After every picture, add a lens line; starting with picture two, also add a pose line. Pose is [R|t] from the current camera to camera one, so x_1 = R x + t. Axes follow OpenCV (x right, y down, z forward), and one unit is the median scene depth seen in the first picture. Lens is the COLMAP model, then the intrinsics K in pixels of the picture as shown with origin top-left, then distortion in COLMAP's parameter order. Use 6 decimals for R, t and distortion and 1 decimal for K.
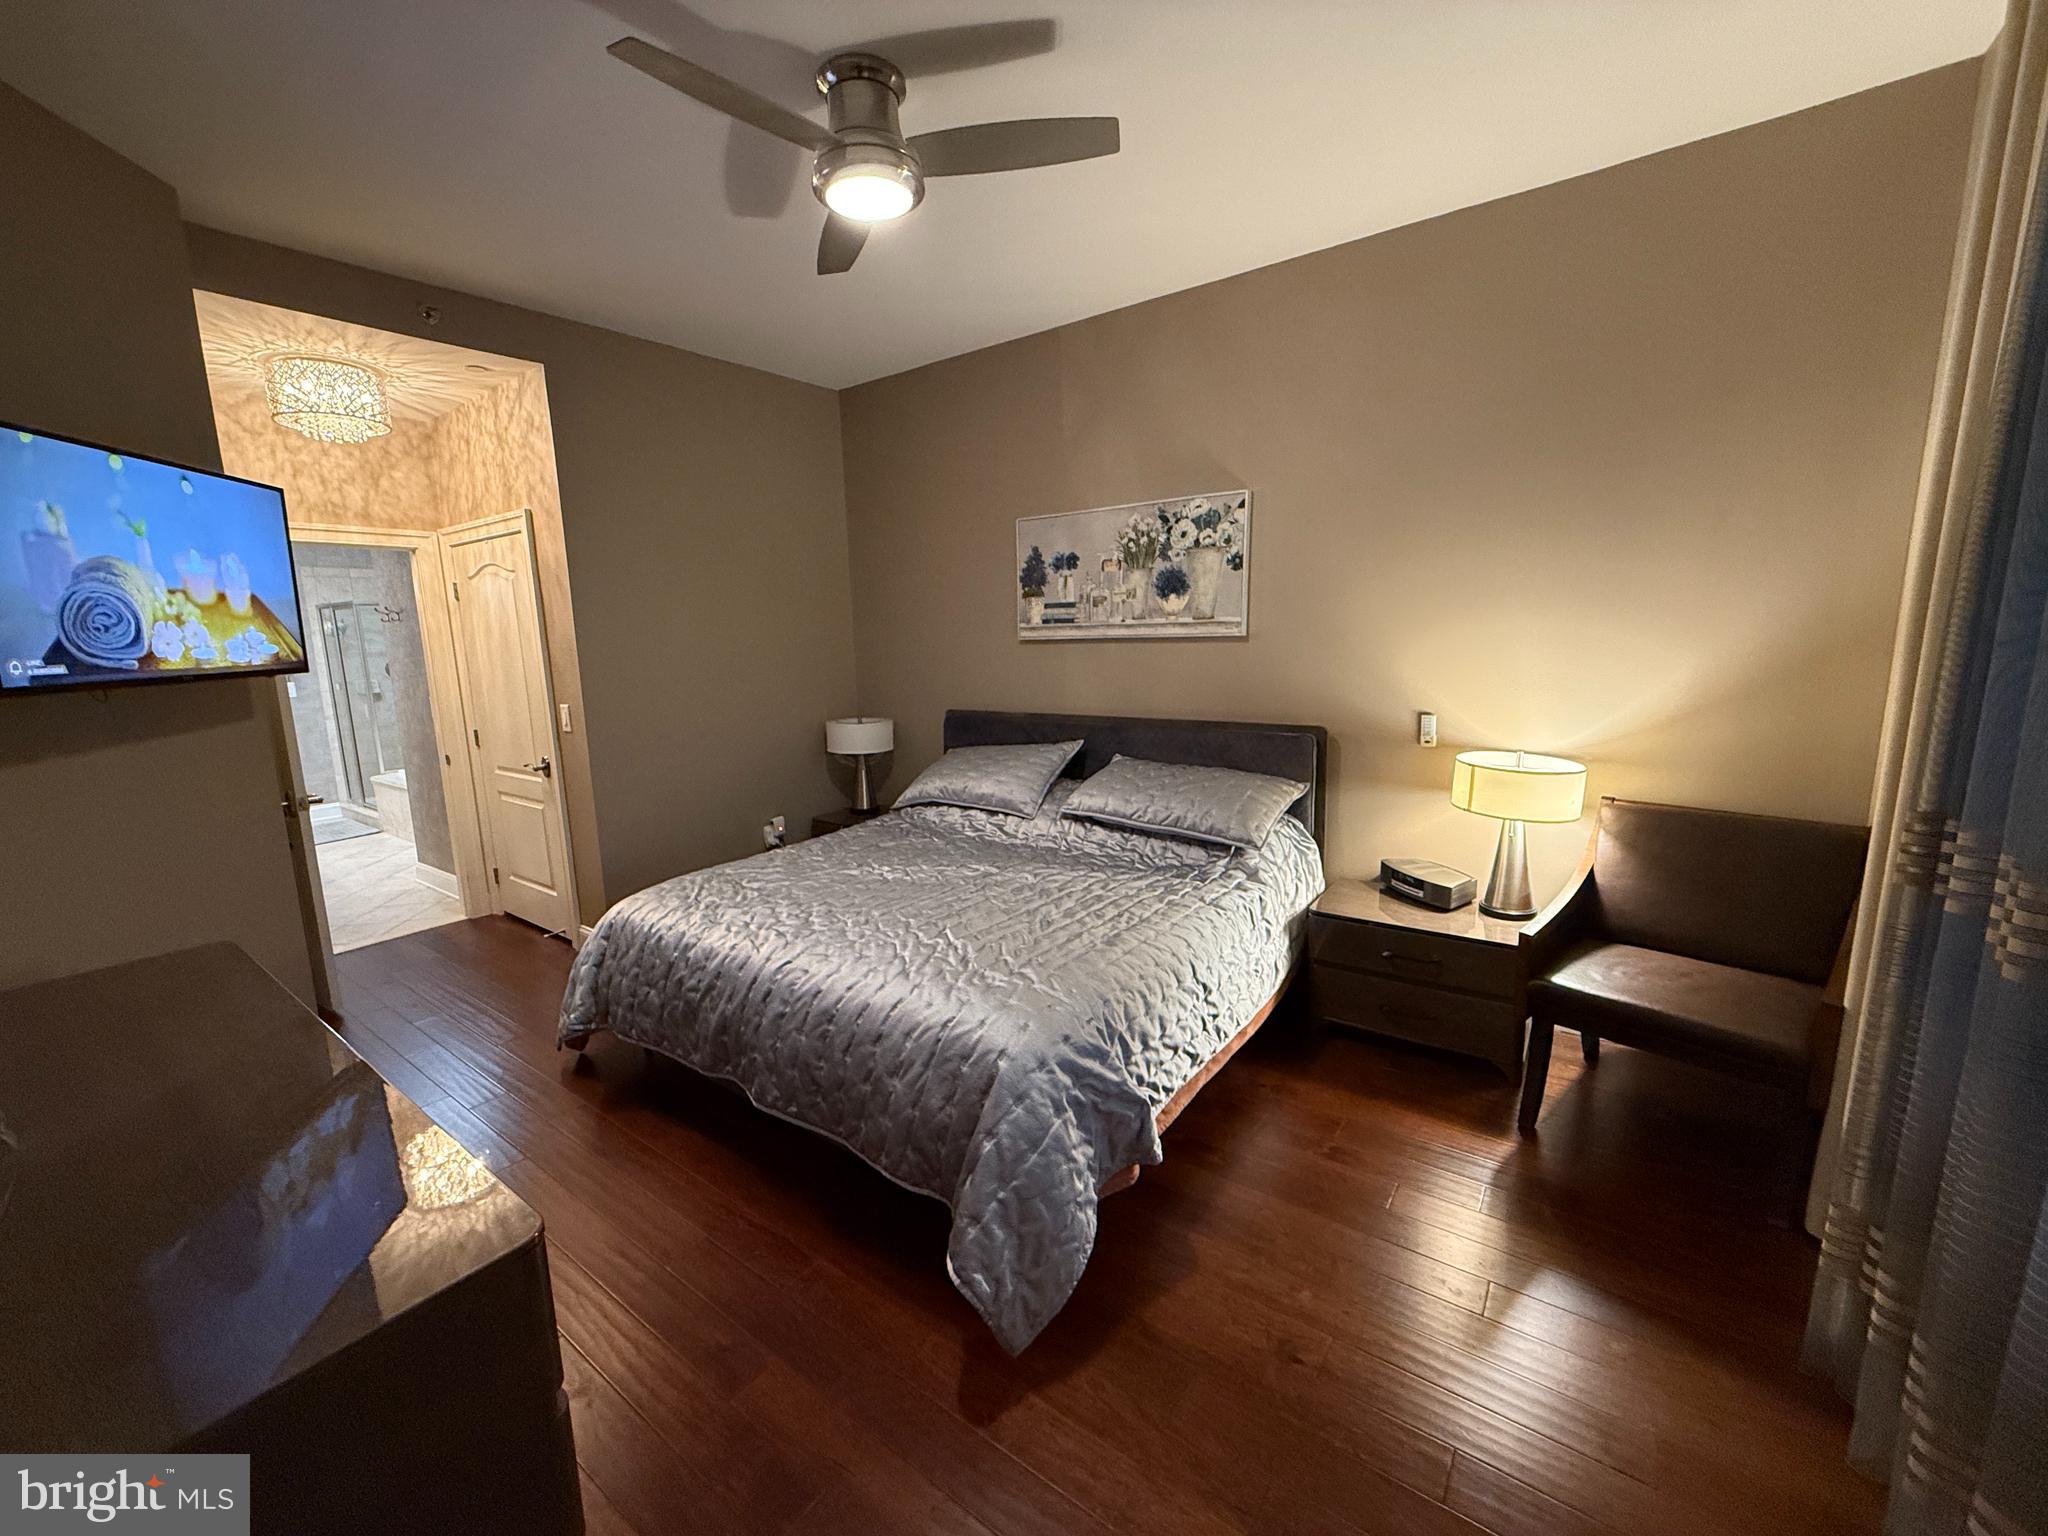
lens RADIAL K [[824.9, 0, 1024.0], [0, 824.9, 768.0], [0, 0, 1]] dist [-0.000084, -0.000052]
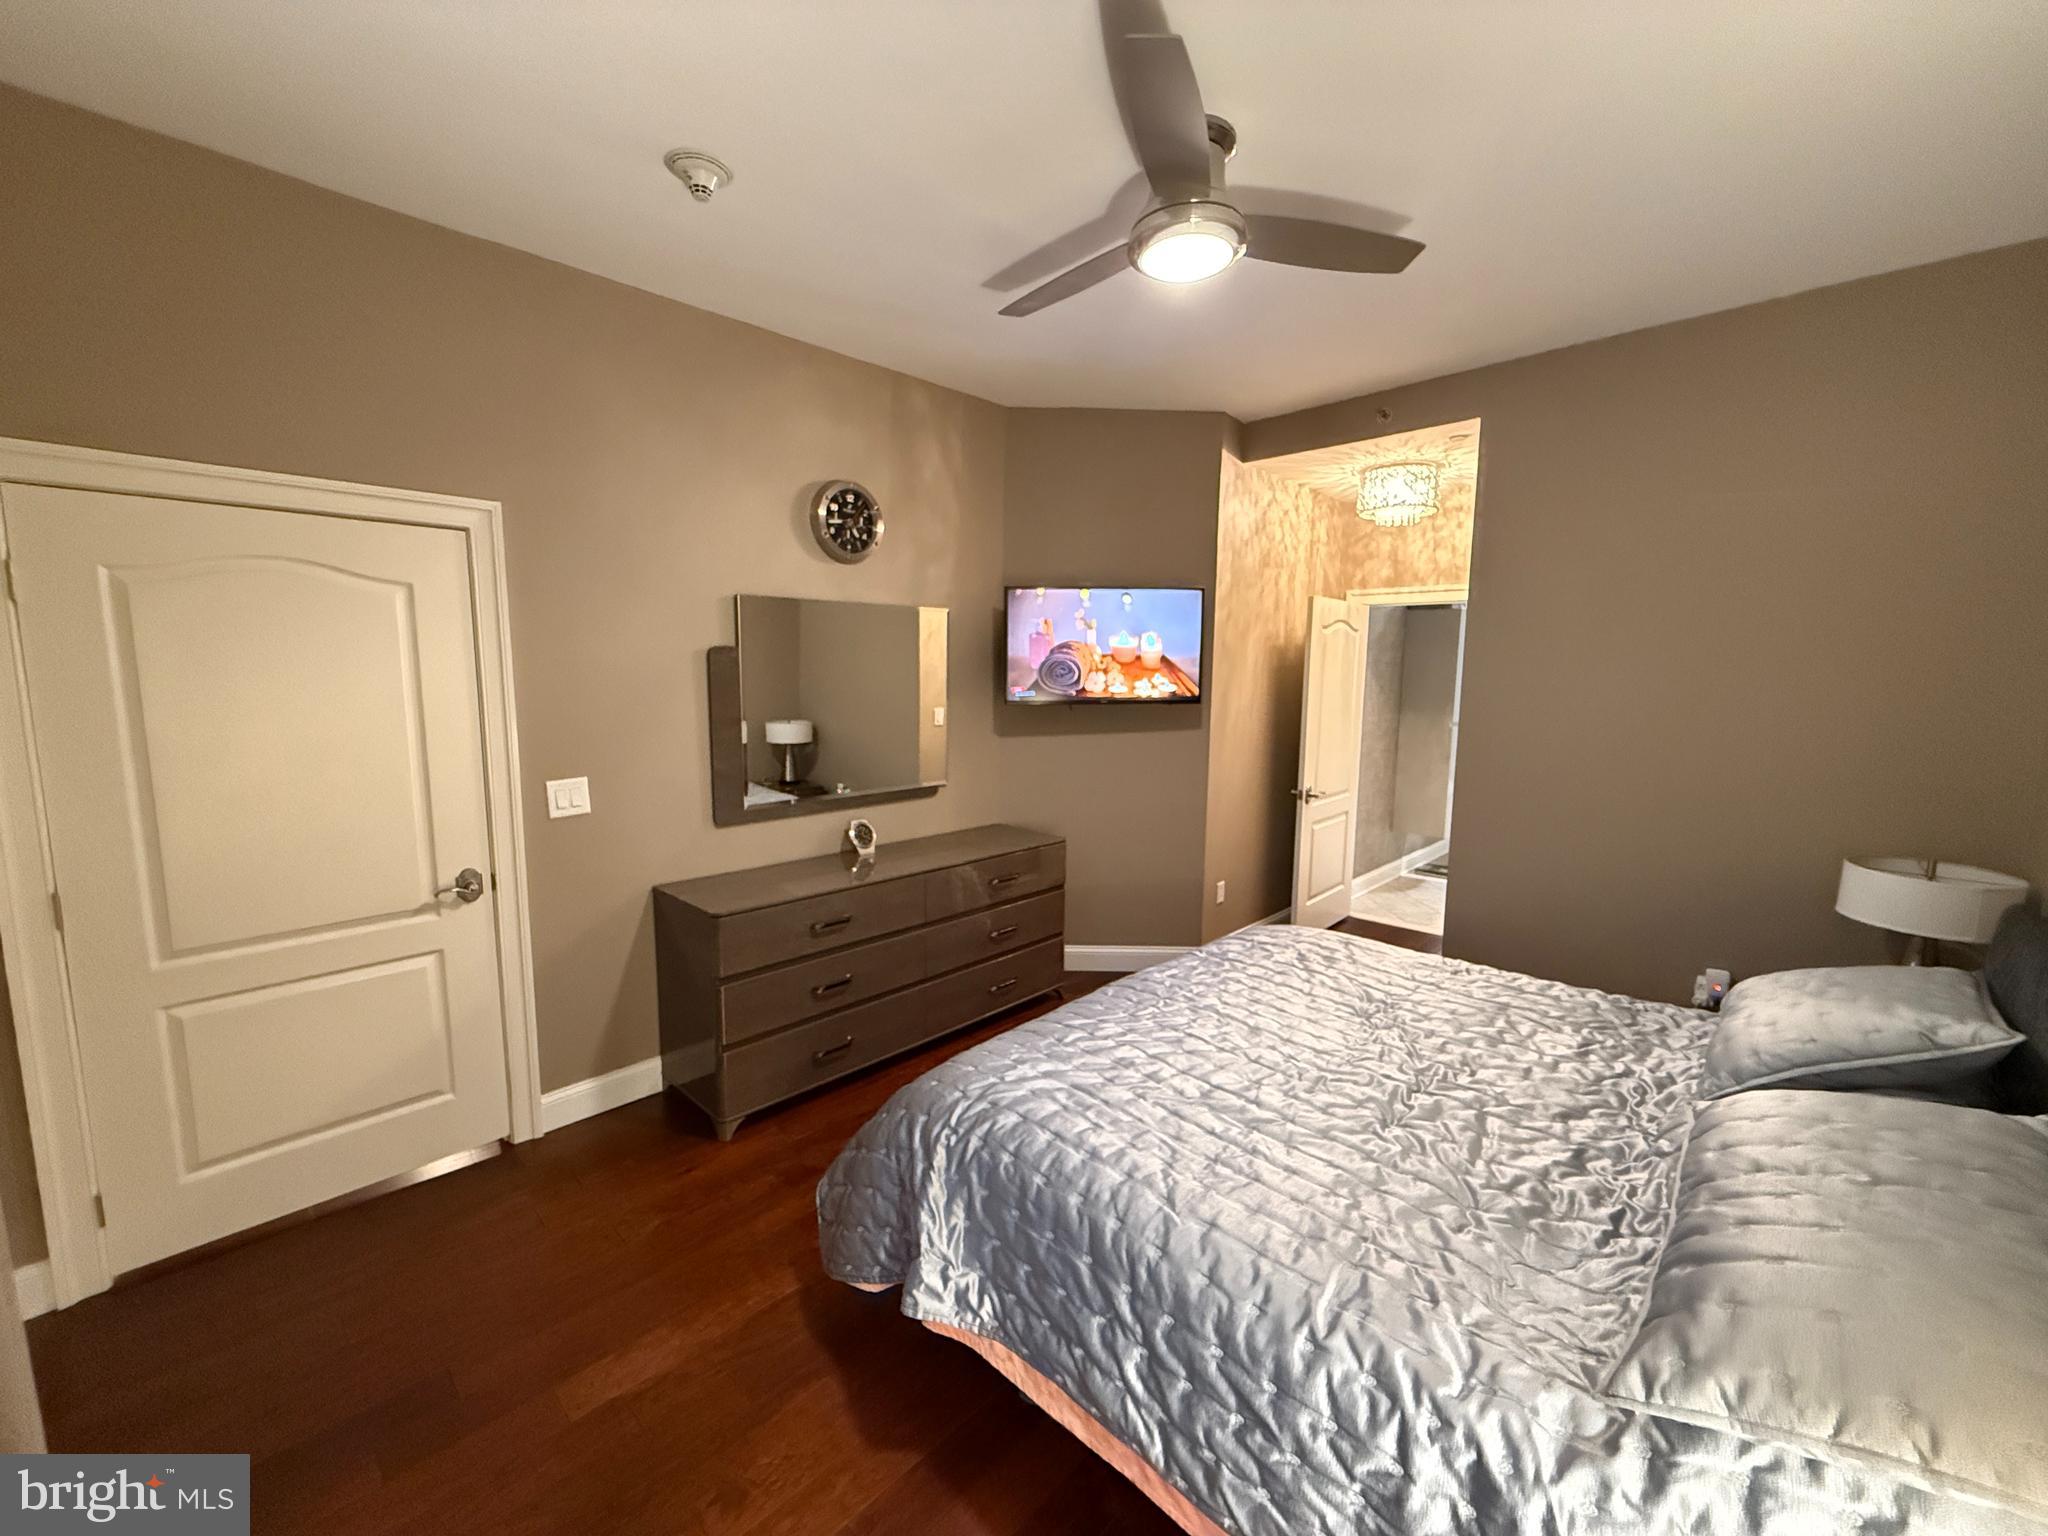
lens RADIAL K [[824.9, 0, 1024.0], [0, 824.9, 768.0], [0, 0, 1]] dist [-0.000084, -0.000052]
pose [[-0.152562, 0.149916, -0.976857, 0.870267], [-0.165654, 0.970565, 0.174822, -0.256393], [0.974312, 0.188492, -0.123237, 1.065971]]
